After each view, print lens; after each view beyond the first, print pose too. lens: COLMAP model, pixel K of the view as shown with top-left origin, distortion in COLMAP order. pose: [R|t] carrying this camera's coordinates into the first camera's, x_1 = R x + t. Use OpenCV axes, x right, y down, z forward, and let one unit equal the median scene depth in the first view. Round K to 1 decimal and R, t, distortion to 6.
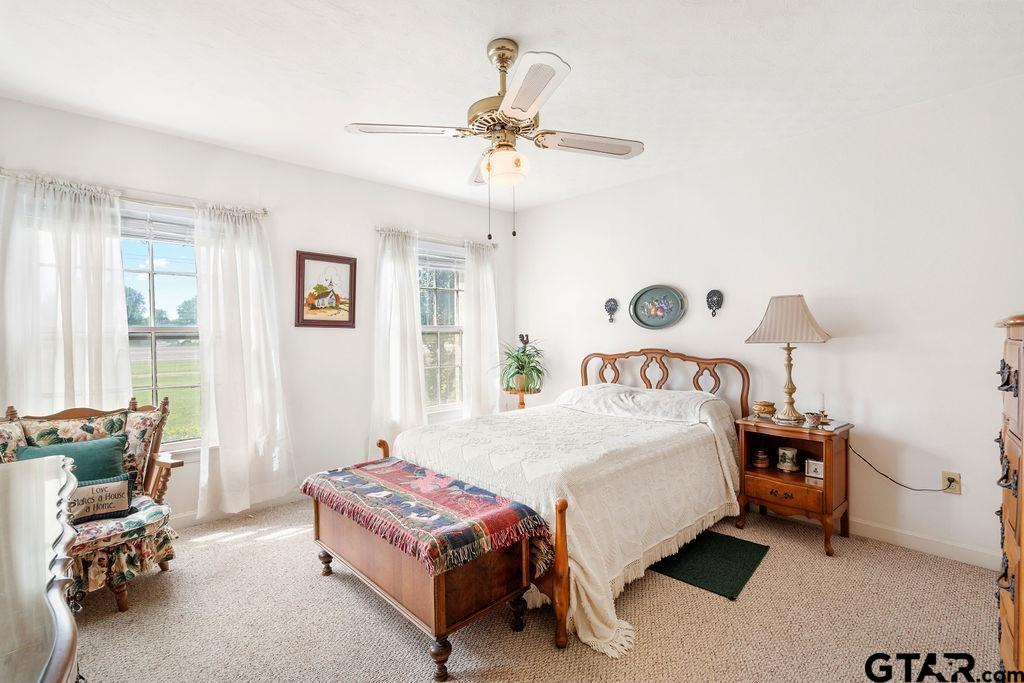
lens RADIAL K [[463.7, 0, 512.0], [0, 463.7, 341.5], [0, 0, 1]] dist [0.014009, 0.000152]
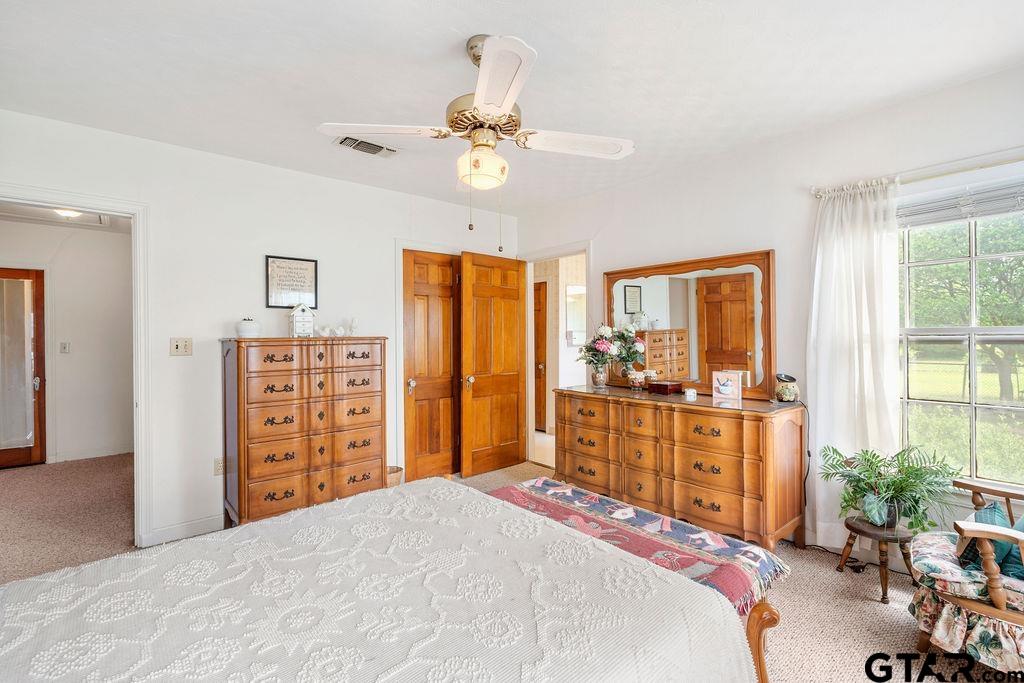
lens RADIAL K [[463.7, 0, 512.0], [0, 463.7, 341.5], [0, 0, 1]] dist [0.014009, 0.000152]
pose [[-0.998473, 0.013538, 0.053555, -0.120310], [0.015141, 0.999446, 0.029635, -0.043281], [-0.053124, 0.030400, -0.998125, 1.933167]]
